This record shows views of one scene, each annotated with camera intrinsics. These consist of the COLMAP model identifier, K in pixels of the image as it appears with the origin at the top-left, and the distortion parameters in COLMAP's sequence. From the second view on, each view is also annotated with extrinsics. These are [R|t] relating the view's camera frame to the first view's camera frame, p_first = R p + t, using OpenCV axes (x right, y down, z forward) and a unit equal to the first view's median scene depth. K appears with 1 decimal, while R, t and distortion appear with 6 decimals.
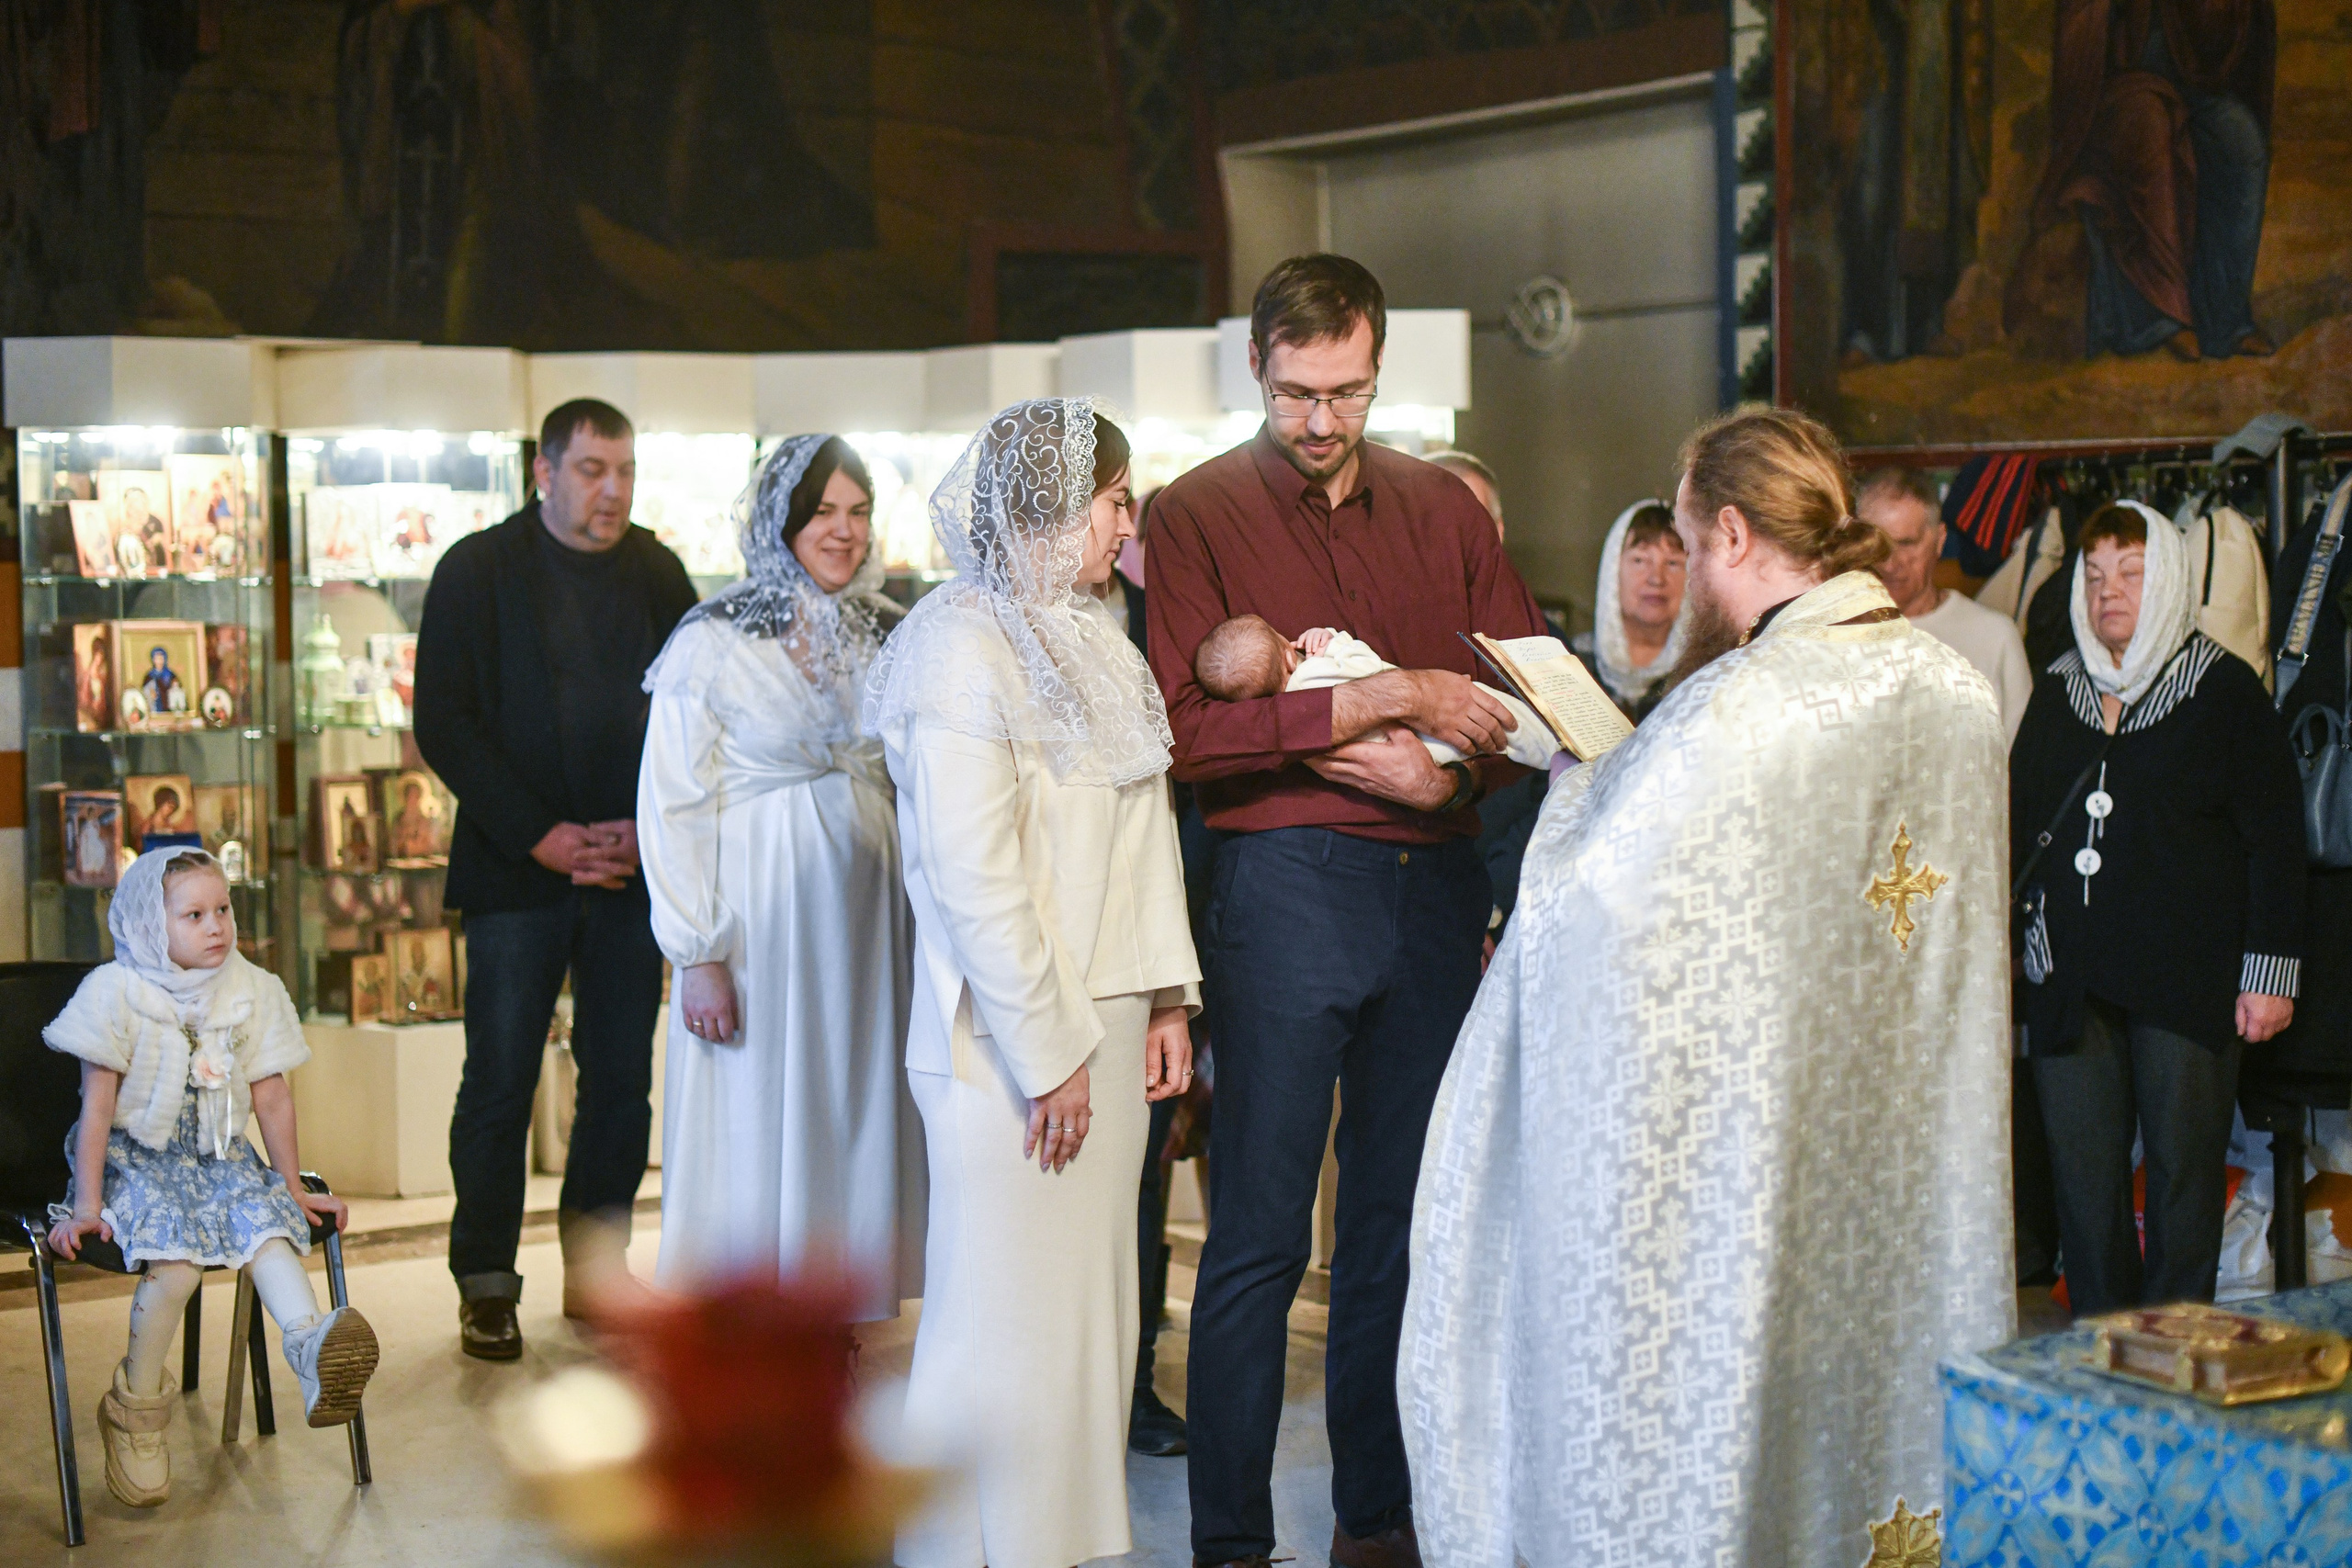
lens RADIAL K [[3411.0, 0, 1177.5], [0, 3411.0, 787.4], [0, 0, 1]] dist [-0.041169, 0.000000]
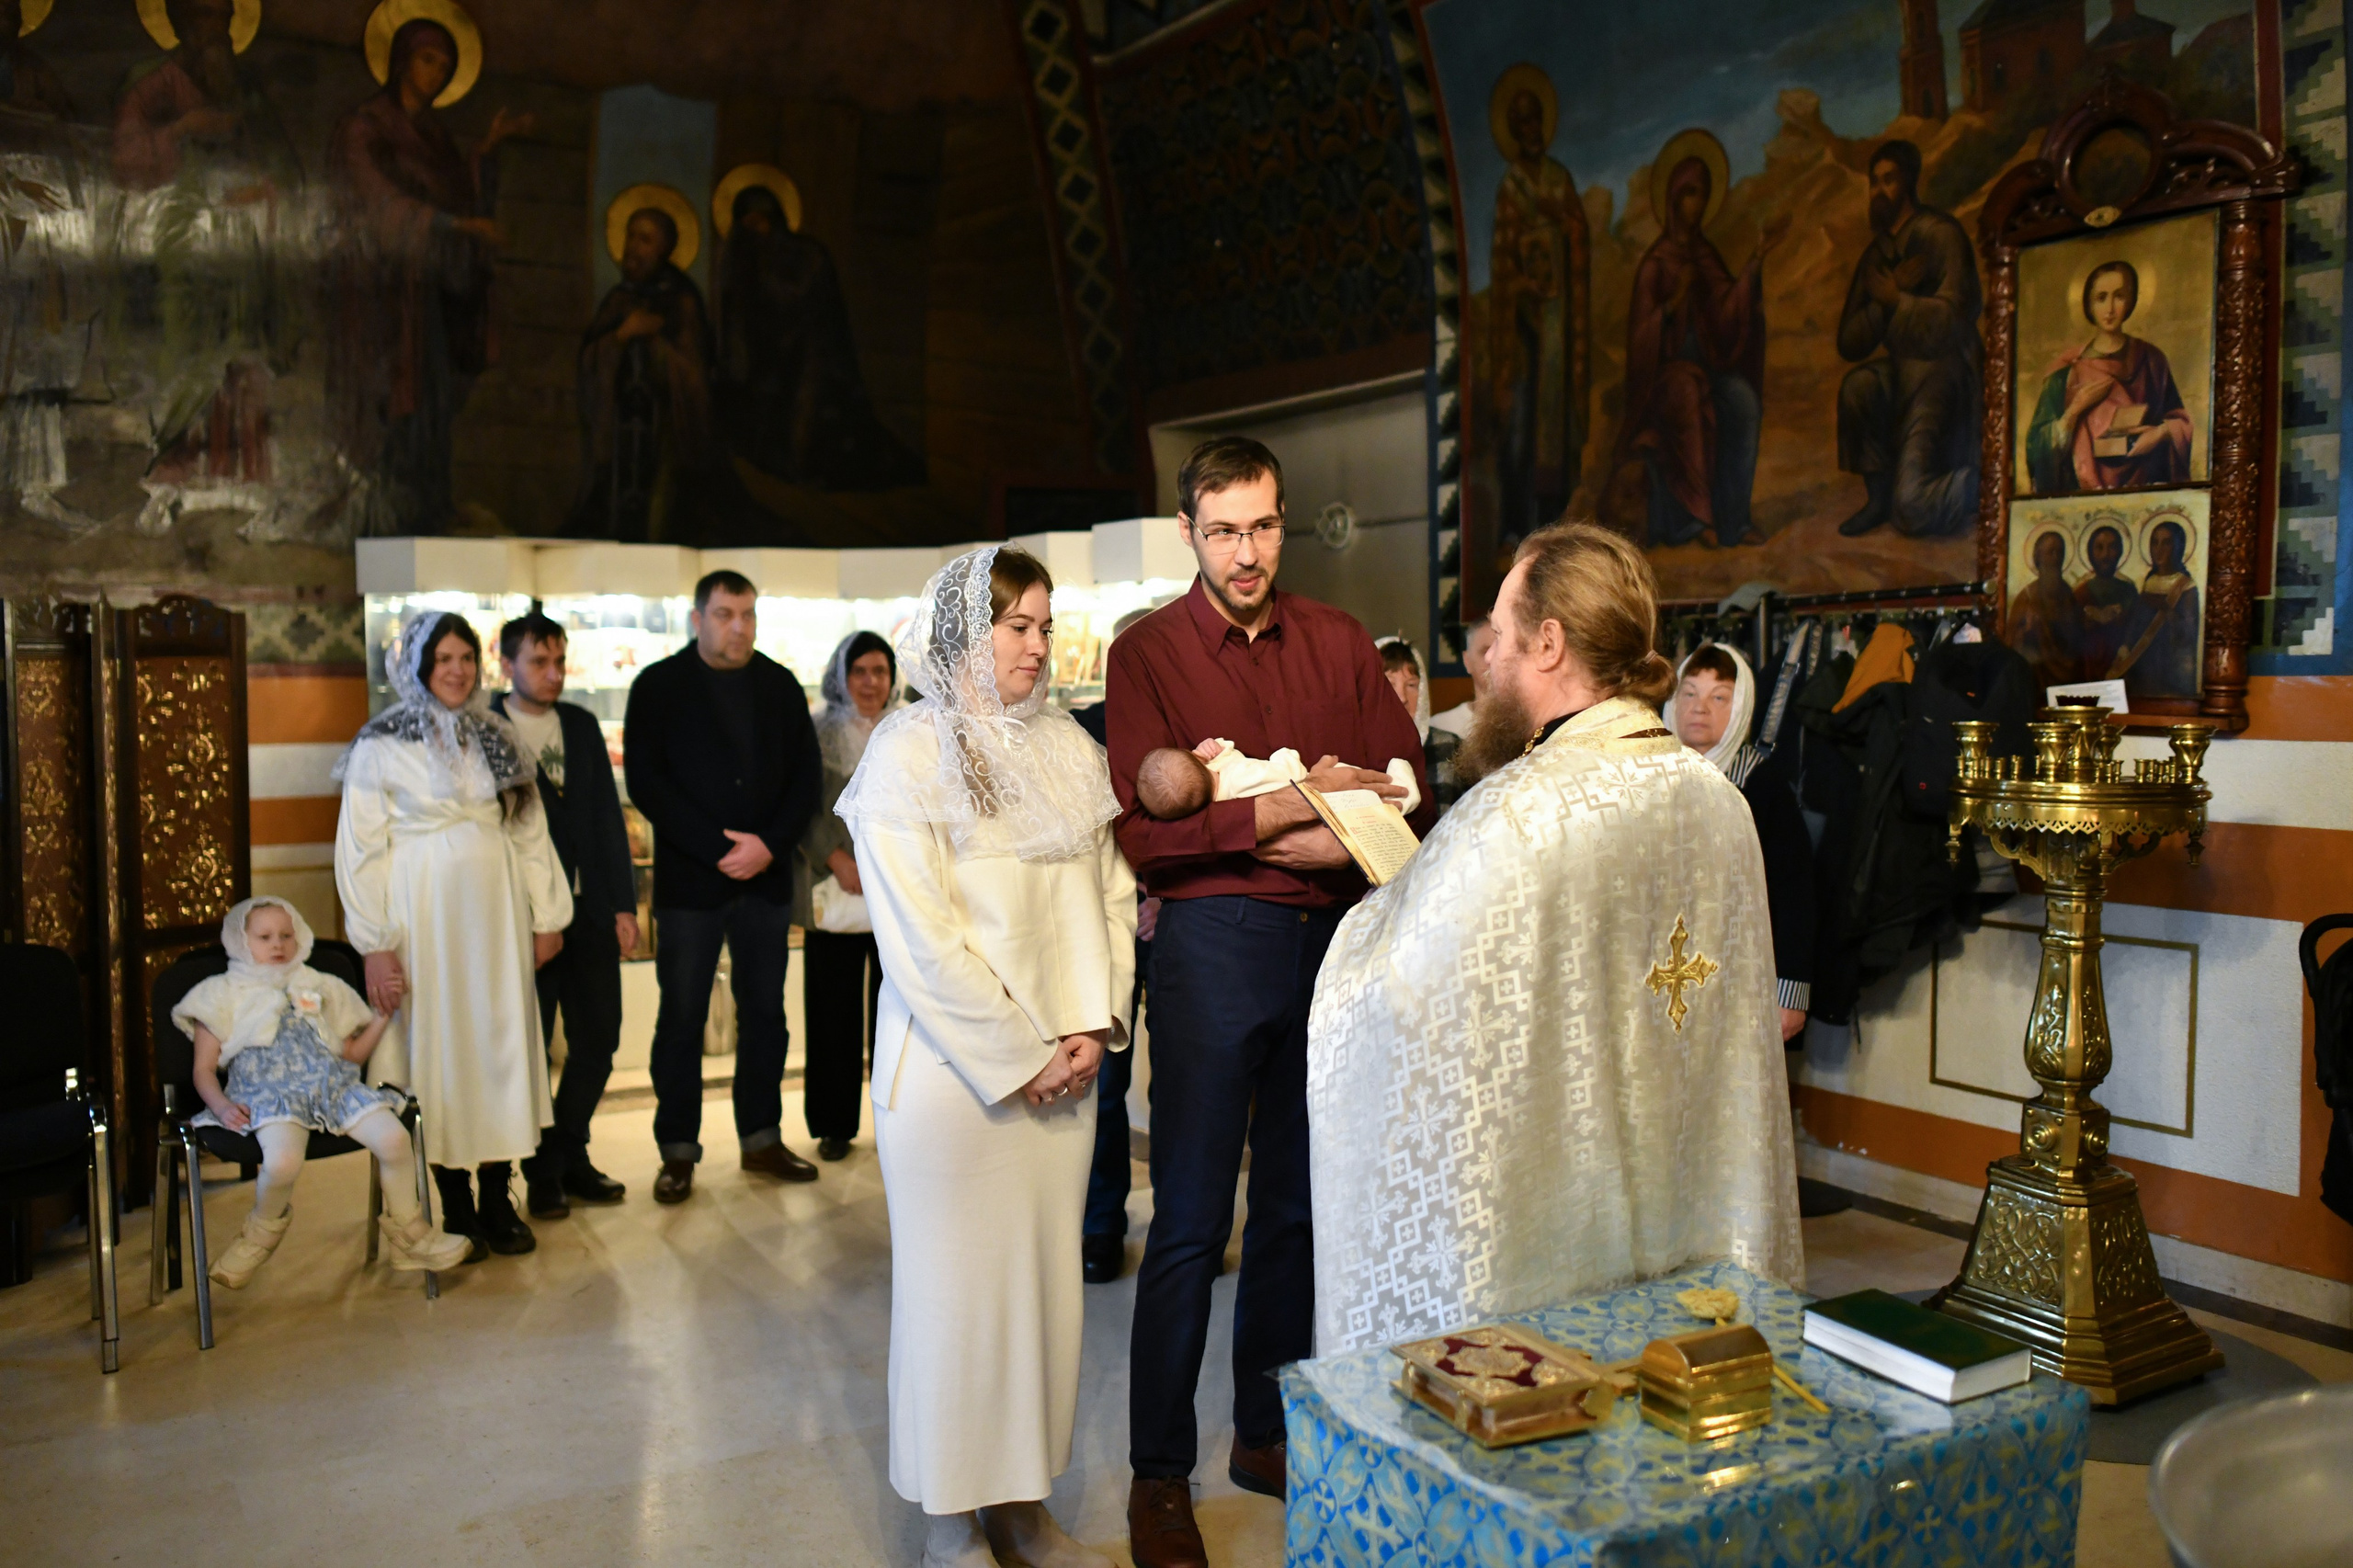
lens RADIAL K [[1871.7, 0, 1173.9], [0, 1871.7, 776.3], [0, 0, 1]] dist [-0.037786, -0.000114]
pose [[0.999062, 0.003690, -0.043152, 0.086694], [-0.004190, 0.999925, -0.011493, -0.011916], [0.043107, 0.011663, 0.999002, 0.144080]]
